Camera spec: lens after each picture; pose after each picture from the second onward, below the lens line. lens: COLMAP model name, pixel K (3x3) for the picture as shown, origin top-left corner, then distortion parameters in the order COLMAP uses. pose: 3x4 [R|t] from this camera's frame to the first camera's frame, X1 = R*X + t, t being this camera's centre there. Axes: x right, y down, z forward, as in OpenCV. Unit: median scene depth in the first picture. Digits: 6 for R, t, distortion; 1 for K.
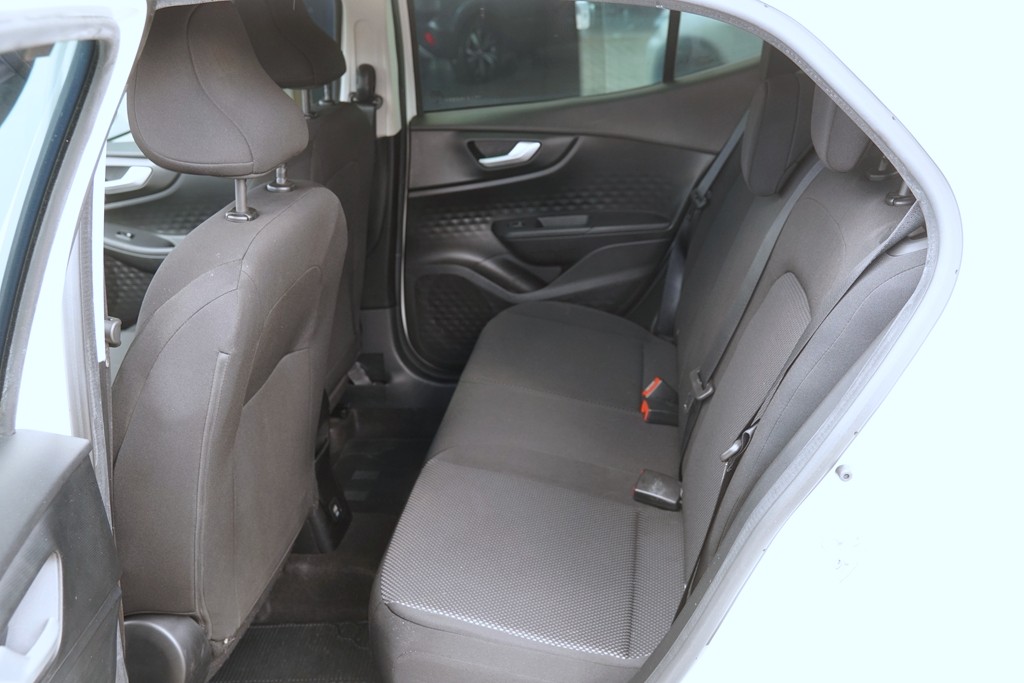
lens RADIAL K [[969.4, 0, 512.0], [0, 969.4, 341.5], [0, 0, 1]] dist [-0.003693, 0.002247]
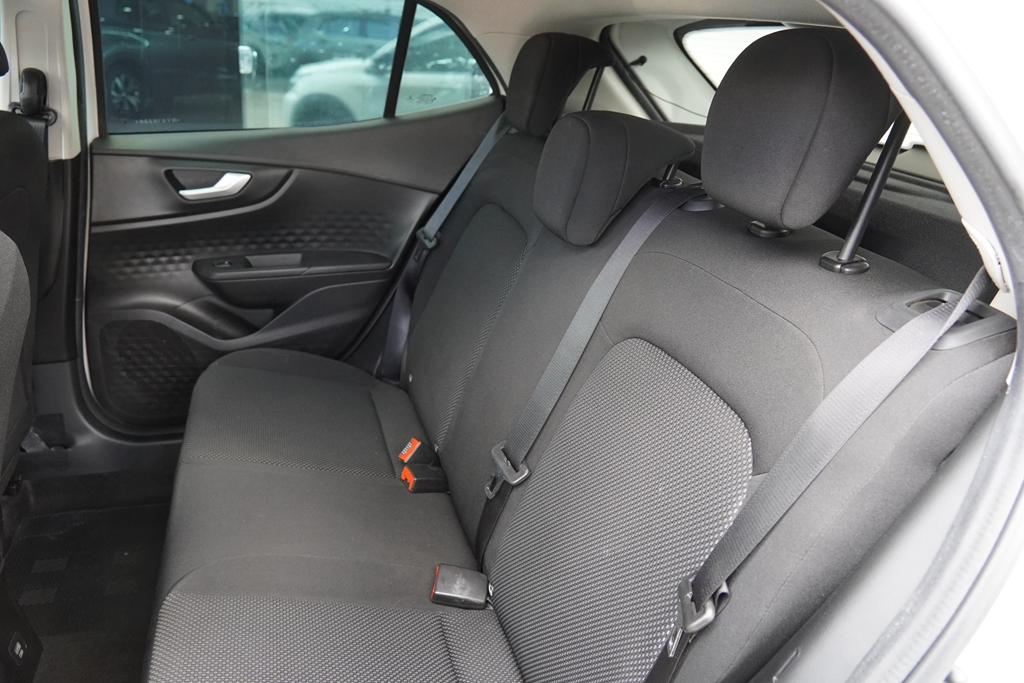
lens RADIAL K [[773.1, 0, 512.0], [0, 773.1, 341.5], [0, 0, 1]] dist [-0.138828, 0.108367]
pose [[0.902065, -0.038354, 0.429893, -0.058813], [0.037948, 0.999234, 0.009520, -0.045445], [-0.429929, 0.007726, 0.902830, 0.250588]]
